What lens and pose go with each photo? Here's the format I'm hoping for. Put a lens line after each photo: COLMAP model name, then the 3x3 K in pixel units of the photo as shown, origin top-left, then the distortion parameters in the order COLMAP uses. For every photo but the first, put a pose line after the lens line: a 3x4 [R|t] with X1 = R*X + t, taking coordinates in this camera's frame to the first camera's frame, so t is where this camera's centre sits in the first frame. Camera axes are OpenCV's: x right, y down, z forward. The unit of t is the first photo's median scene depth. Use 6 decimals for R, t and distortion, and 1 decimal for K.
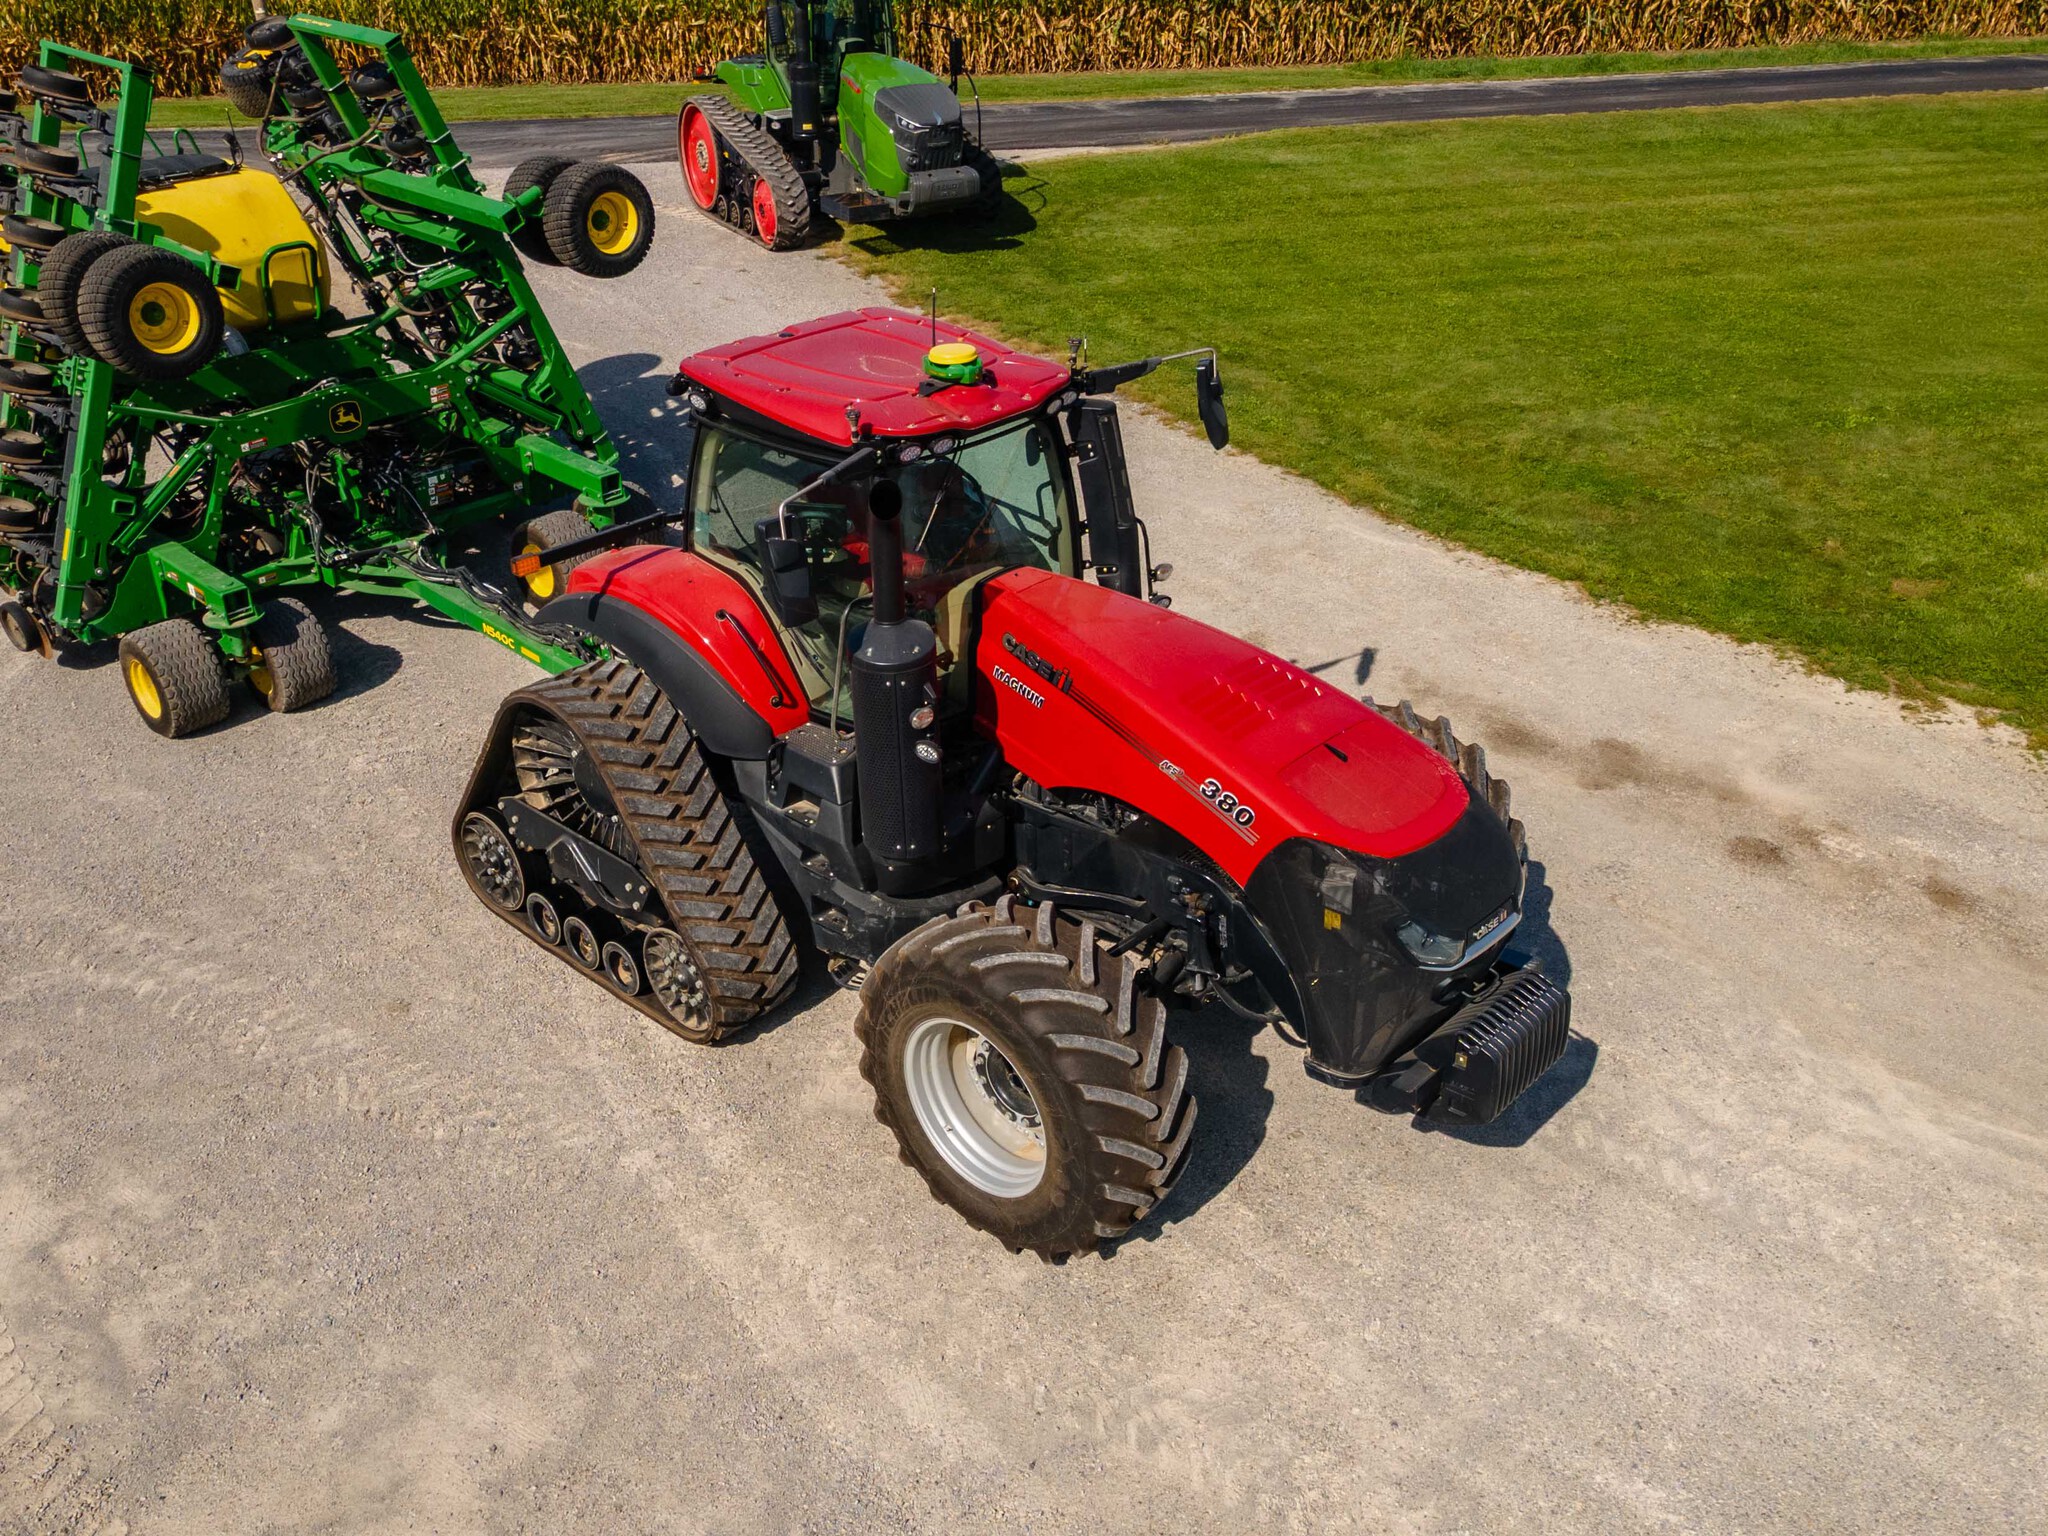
lens RADIAL K [[1825.5, 0, 968.4], [0, 1825.5, 860.4], [0, 0, 1]] dist [0.032531, 0.012709]
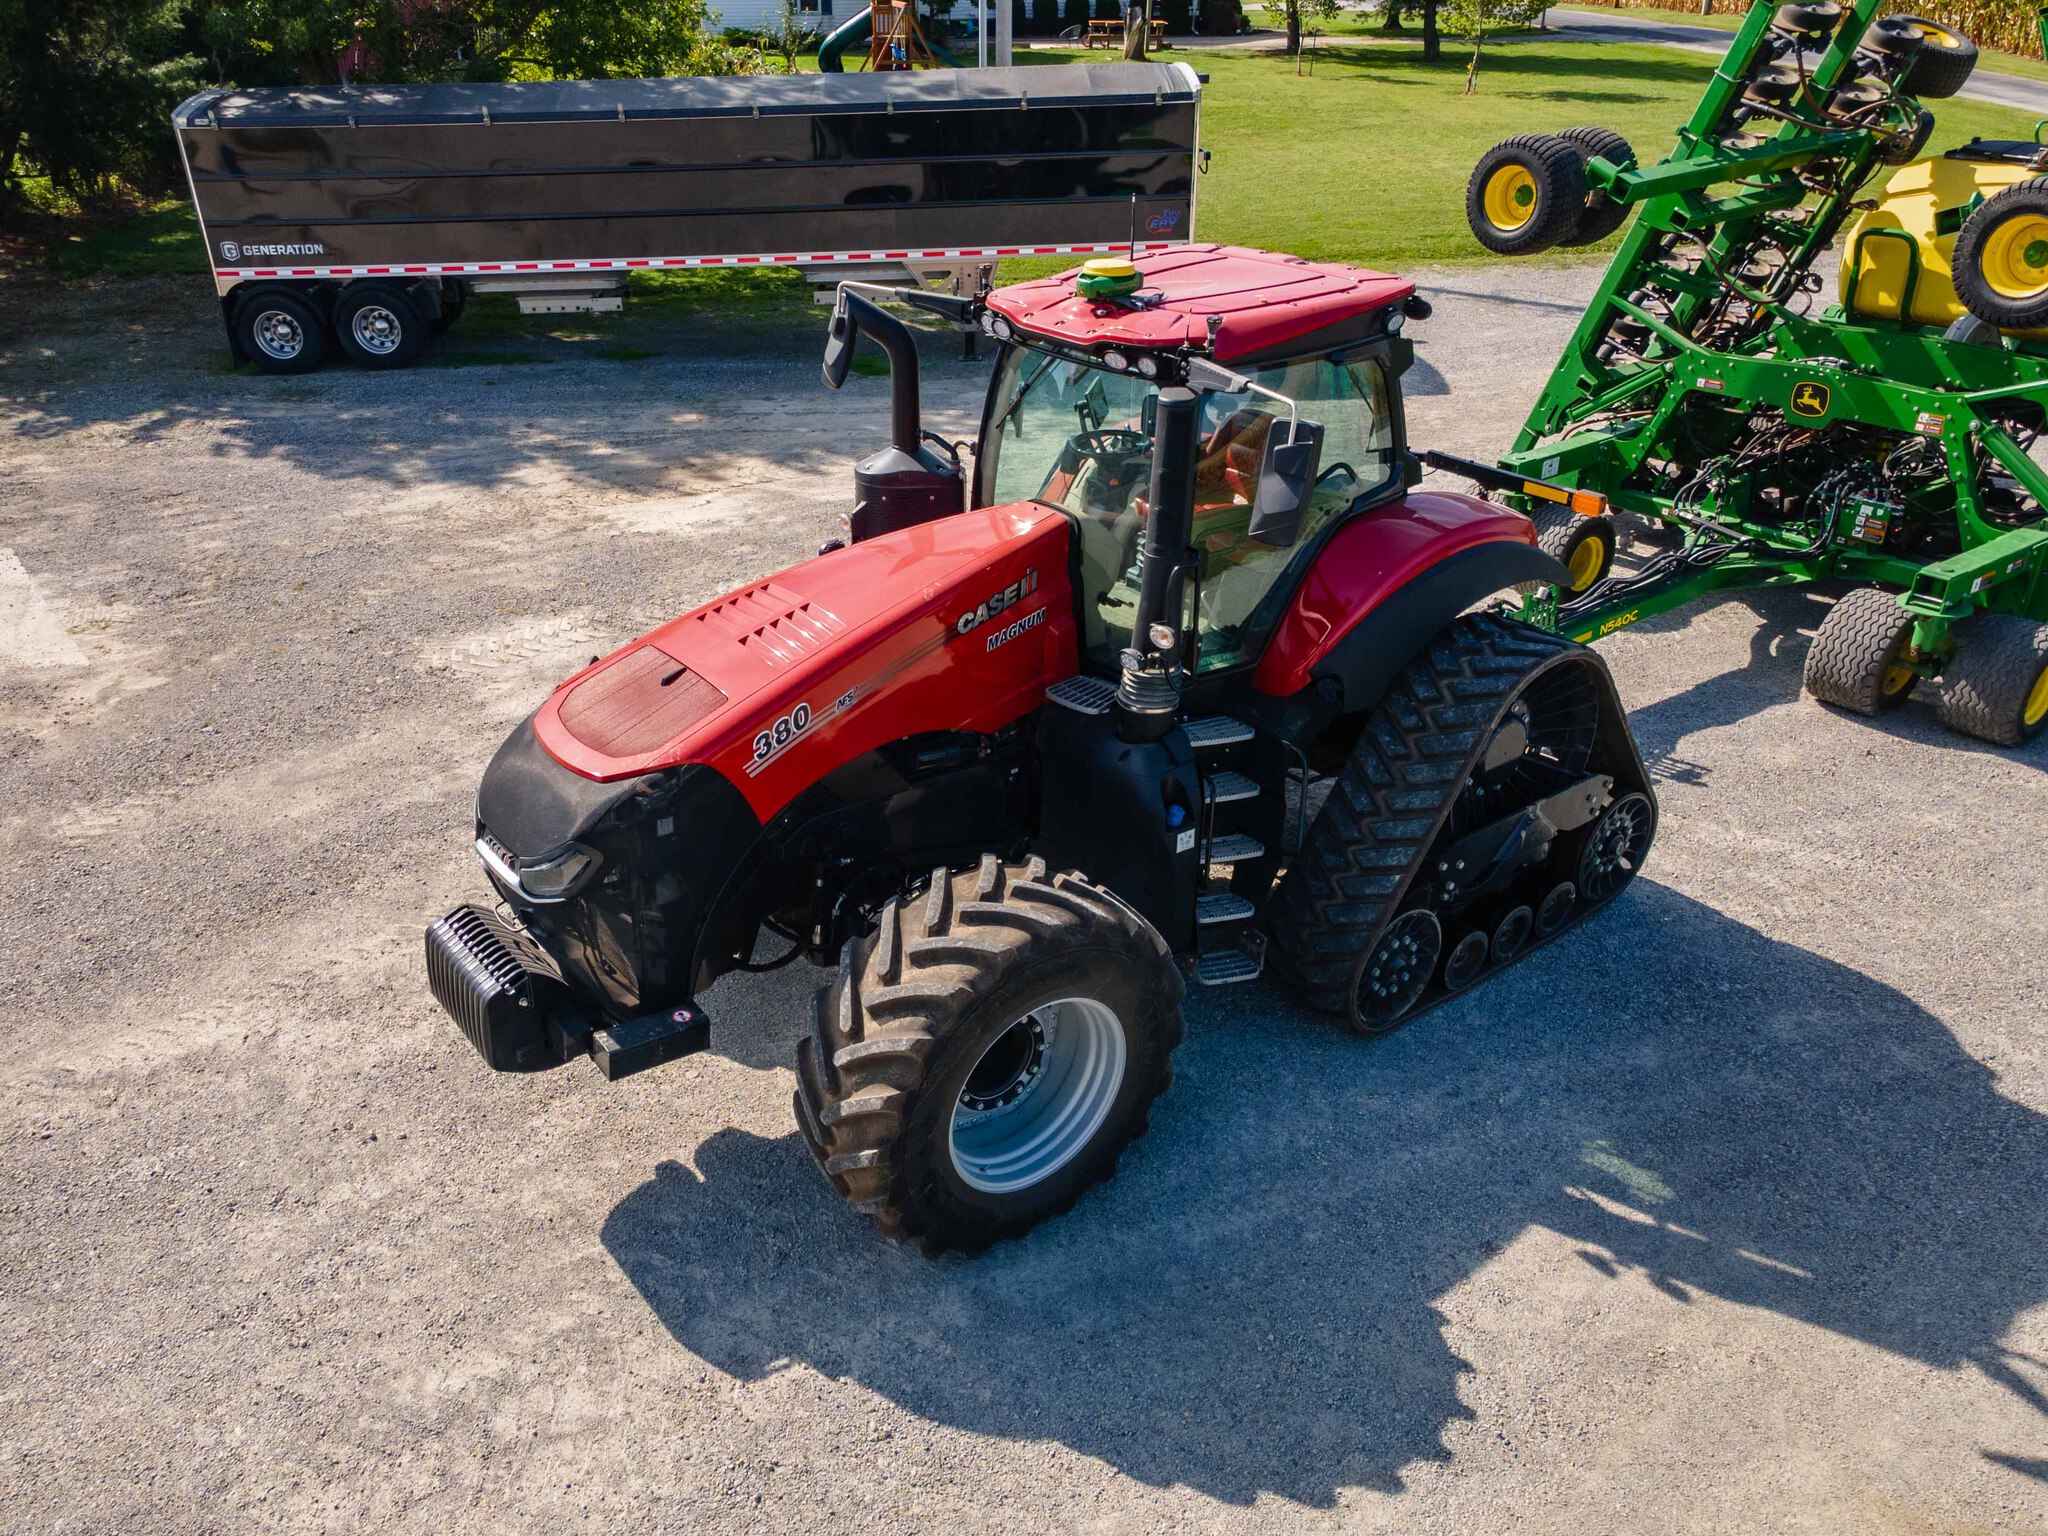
lens RADIAL K [[1635.9, 0, 944.3], [0, 1635.9, 786.6], [0, 0, 1]] dist [0.010563, 0.032623]
pose [[-0.188113, 0.478179, -0.857880, 0.774071], [-0.491385, 0.710468, 0.503762, -0.426310], [0.850385, 0.516313, 0.101322, 0.890843]]
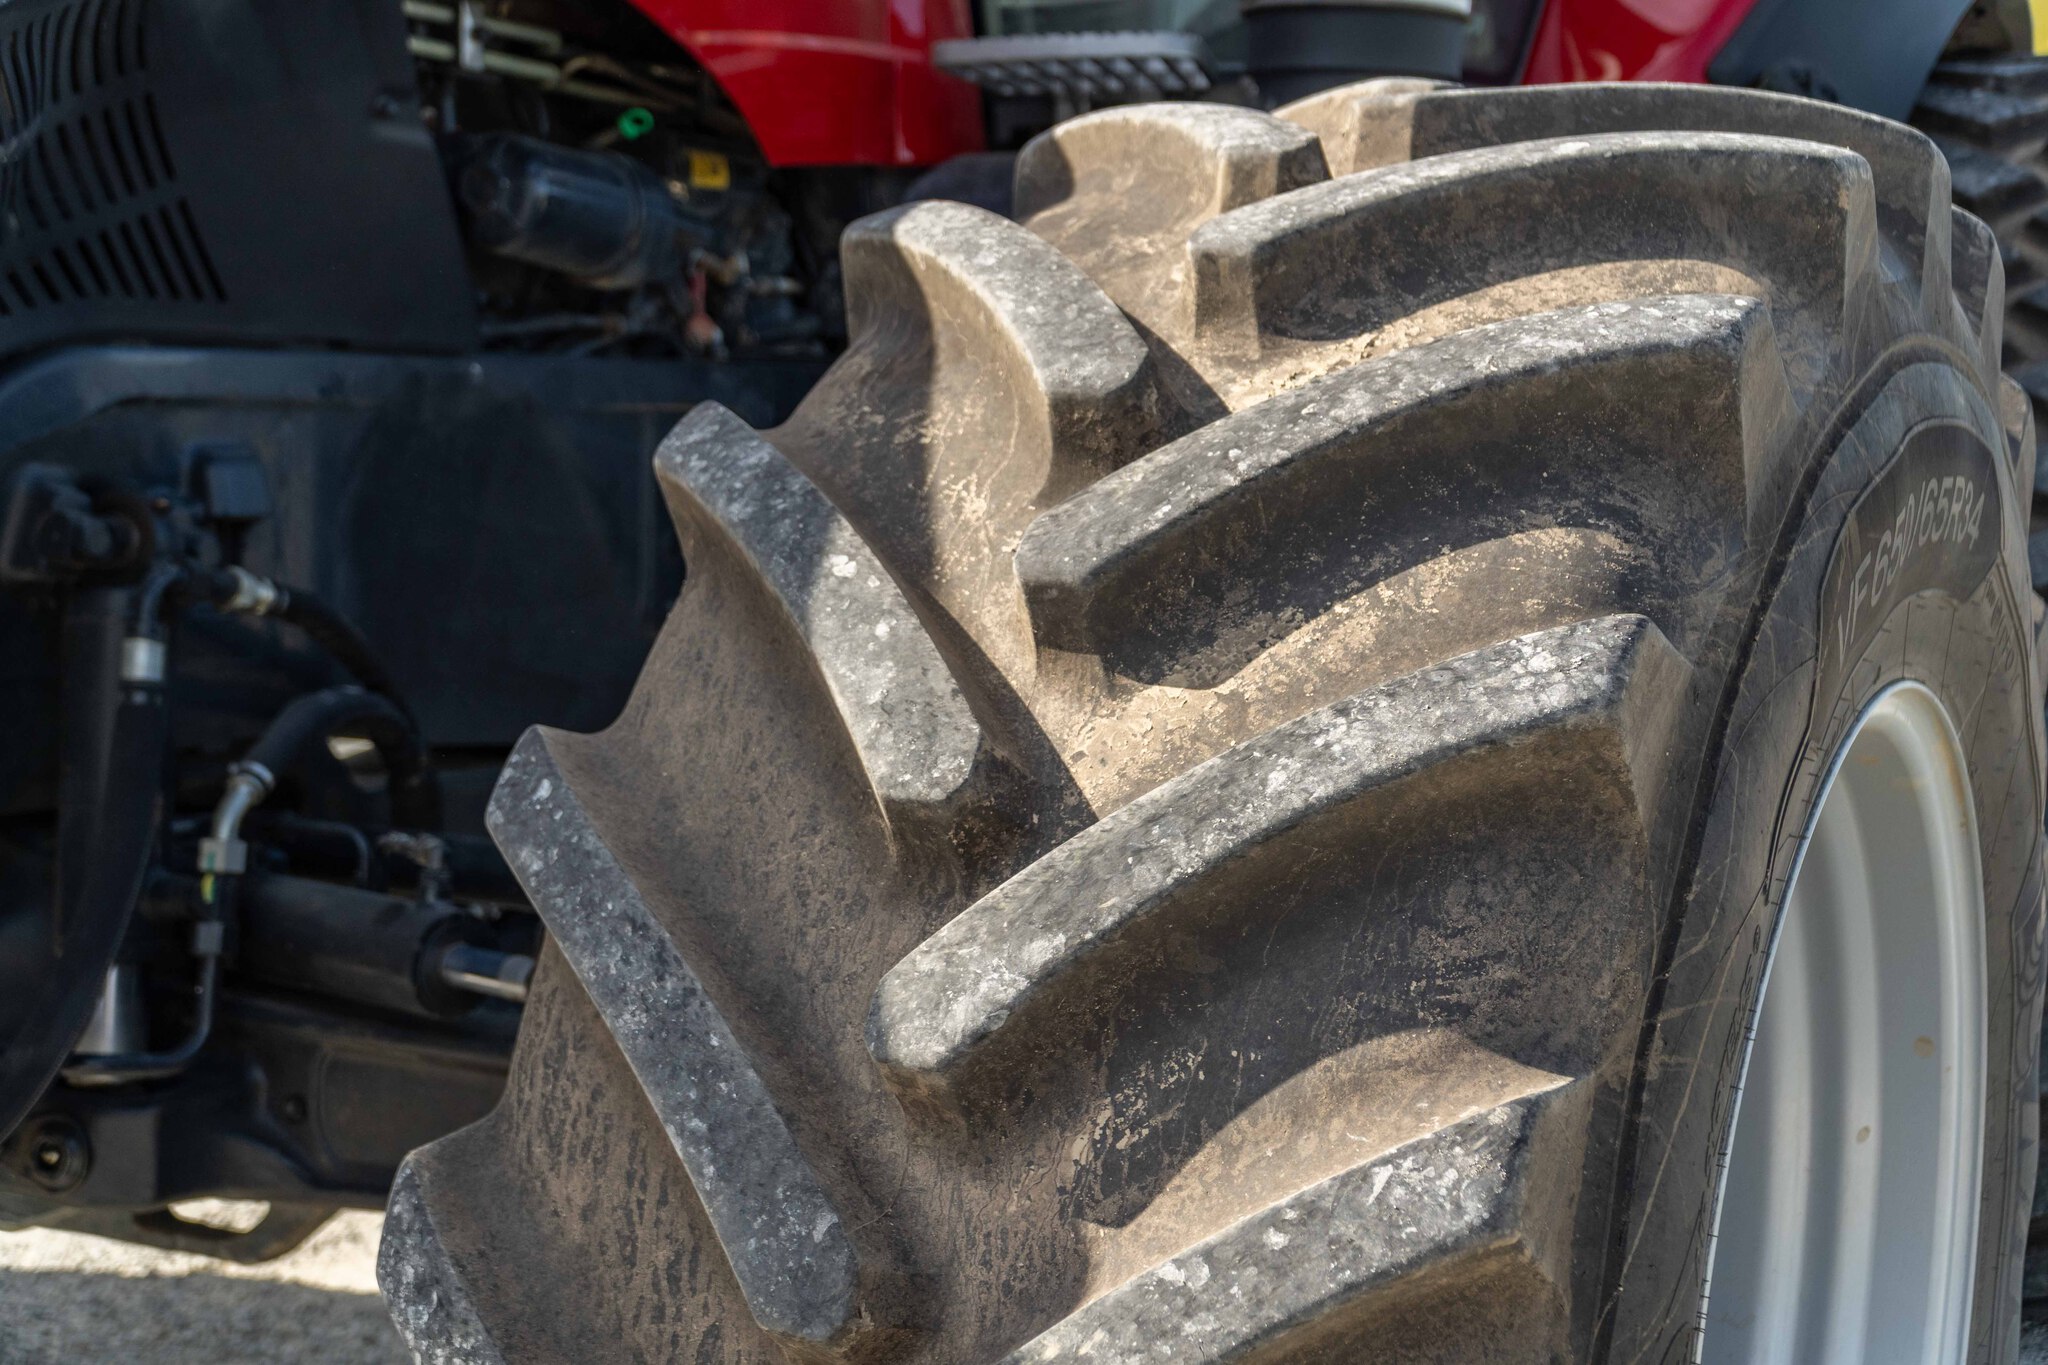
lens RADIAL K [[2814.1, 0, 1024.0], [0, 2814.1, 682.5], [0, 0, 1]] dist [0.129645, -0.361272]
pose [[0.271417, 0.137476, -0.952593, 0.418077], [-0.506639, 0.861927, -0.019963, -0.025940], [0.818321, 0.488039, 0.303593, 0.929380]]
